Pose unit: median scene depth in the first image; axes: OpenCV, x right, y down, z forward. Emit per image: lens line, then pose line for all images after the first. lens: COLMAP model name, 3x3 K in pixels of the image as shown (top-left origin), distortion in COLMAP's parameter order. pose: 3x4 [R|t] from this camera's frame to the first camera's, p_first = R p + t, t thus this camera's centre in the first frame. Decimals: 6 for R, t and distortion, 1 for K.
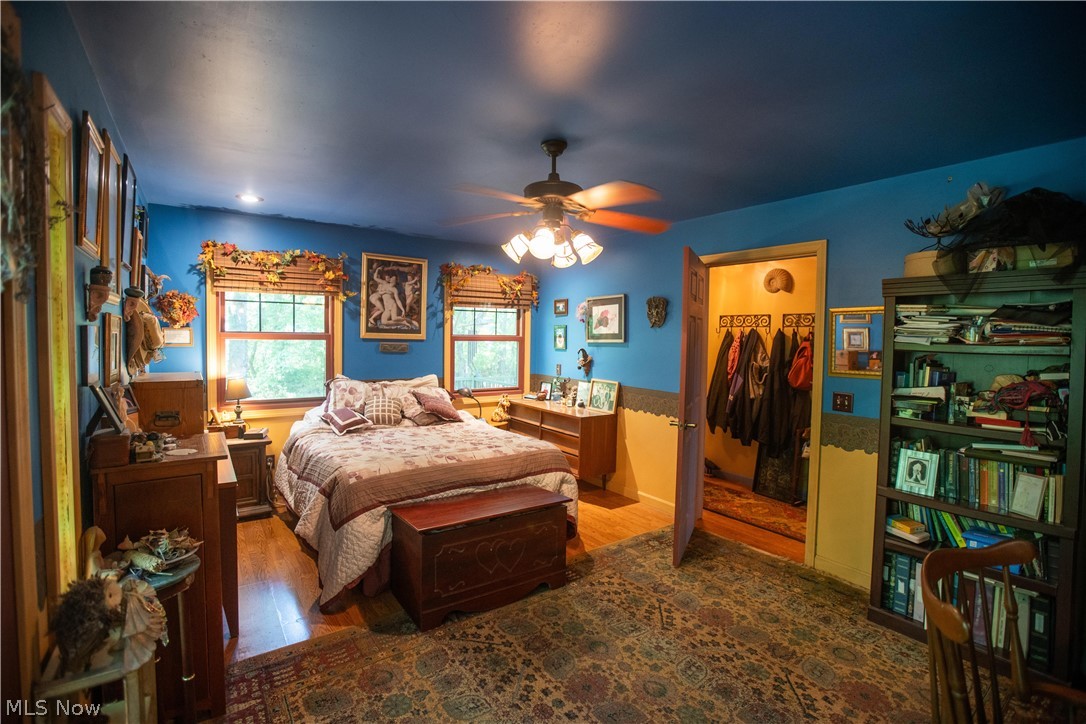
lens RADIAL K [[500.6, 0, 538.6], [0, 500.6, 355.9], [0, 0, 1]] dist [-0.046036, 0.014623]
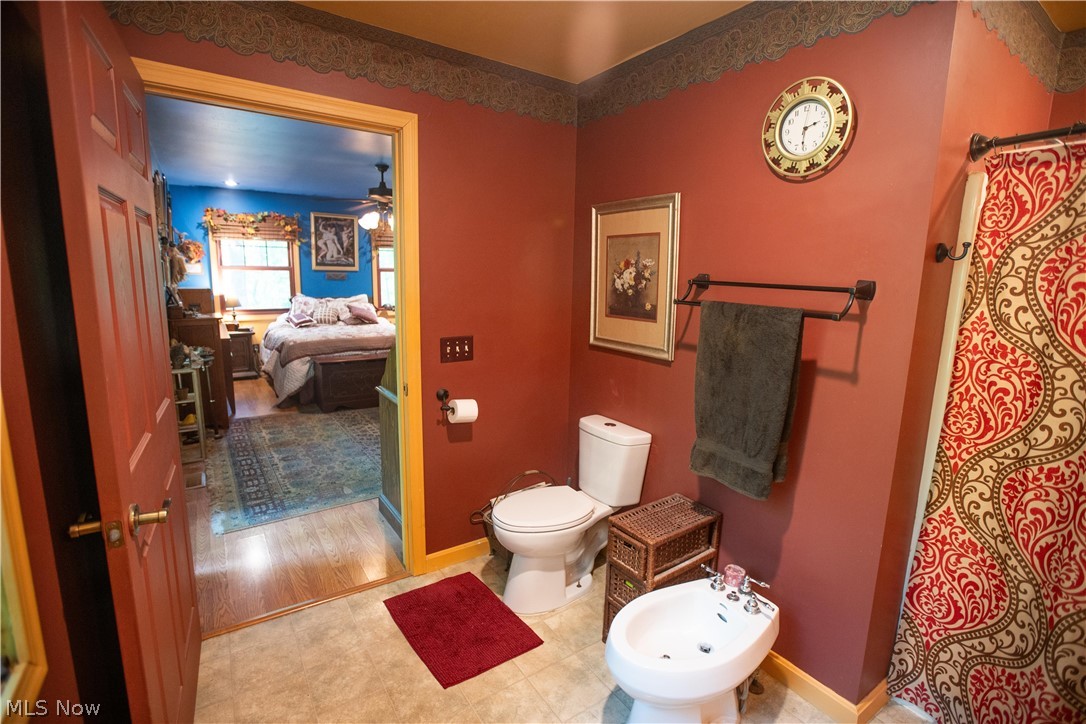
lens RADIAL K [[500.6, 0, 546.7], [0, 500.6, 355.9], [0, 0, 1]] dist [-0.046036, 0.014623]
pose [[0.999973, 0.007061, -0.002016, 0.411720], [-0.006746, 0.991771, 0.127850, 0.030764], [0.002902, -0.127833, 0.991791, -0.603633]]
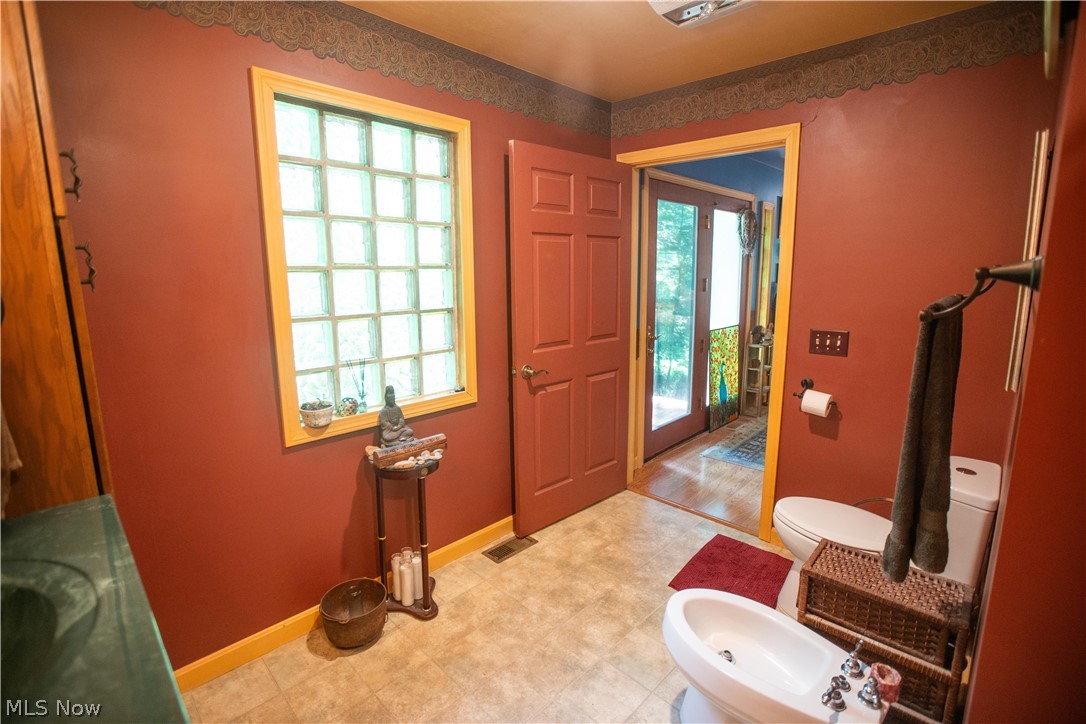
lens RADIAL K [[500.6, 0, 543.7], [0, 500.6, 356.7], [0, 0, 1]] dist [-0.046036, 0.014623]
pose [[0.196249, 0.152469, -0.968628, 0.801633], [-0.030938, 0.988308, 0.149298, 0.039158], [0.980066, 0.000668, 0.198672, -0.464013]]
